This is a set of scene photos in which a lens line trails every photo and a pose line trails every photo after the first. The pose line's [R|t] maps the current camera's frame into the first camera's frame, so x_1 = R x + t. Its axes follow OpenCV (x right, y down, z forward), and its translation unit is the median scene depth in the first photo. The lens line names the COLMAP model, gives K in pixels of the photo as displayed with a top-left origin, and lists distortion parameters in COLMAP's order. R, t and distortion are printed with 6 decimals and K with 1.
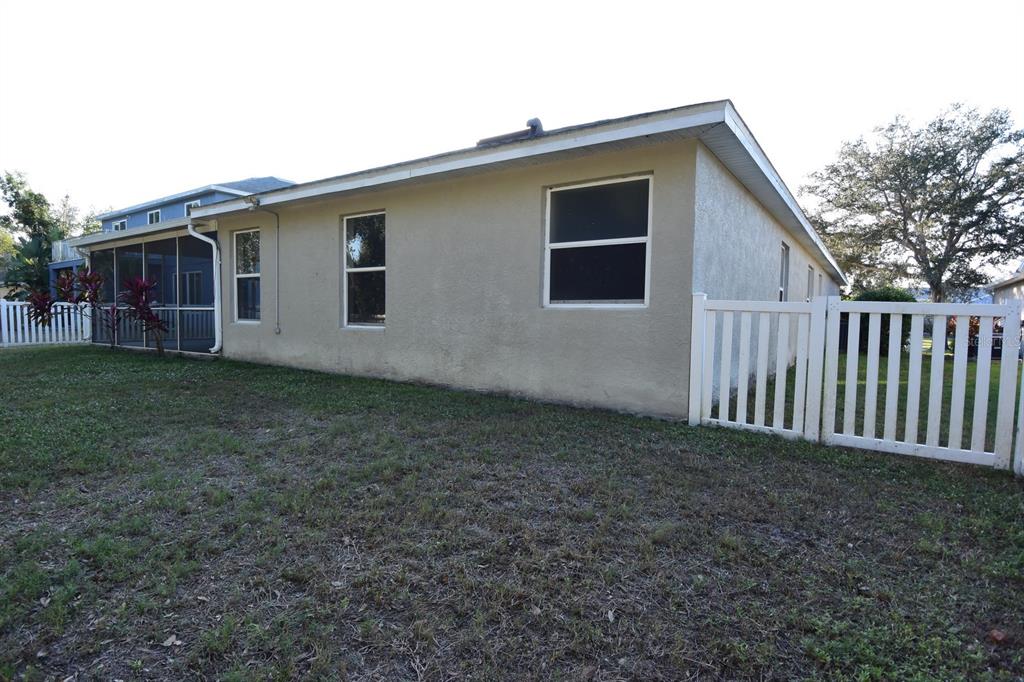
lens RADIAL K [[532.6, 0, 515.9], [0, 532.6, 344.4], [0, 0, 1]] dist [-0.037983, -0.002880]
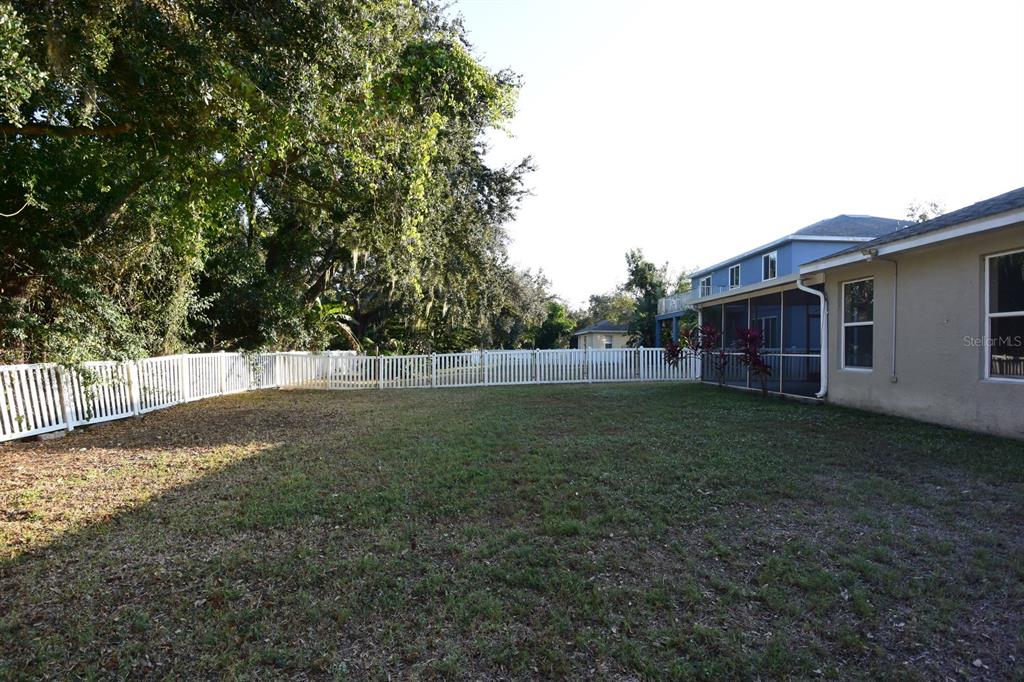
lens RADIAL K [[532.6, 0, 512.0], [0, 532.6, 344.7], [0, 0, 1]] dist [-0.037983, -0.002880]
pose [[0.575242, -0.014008, -0.817864, -0.065009], [-0.044018, 0.997874, -0.048051, -0.012214], [0.816798, 0.063642, 0.573402, -0.120937]]
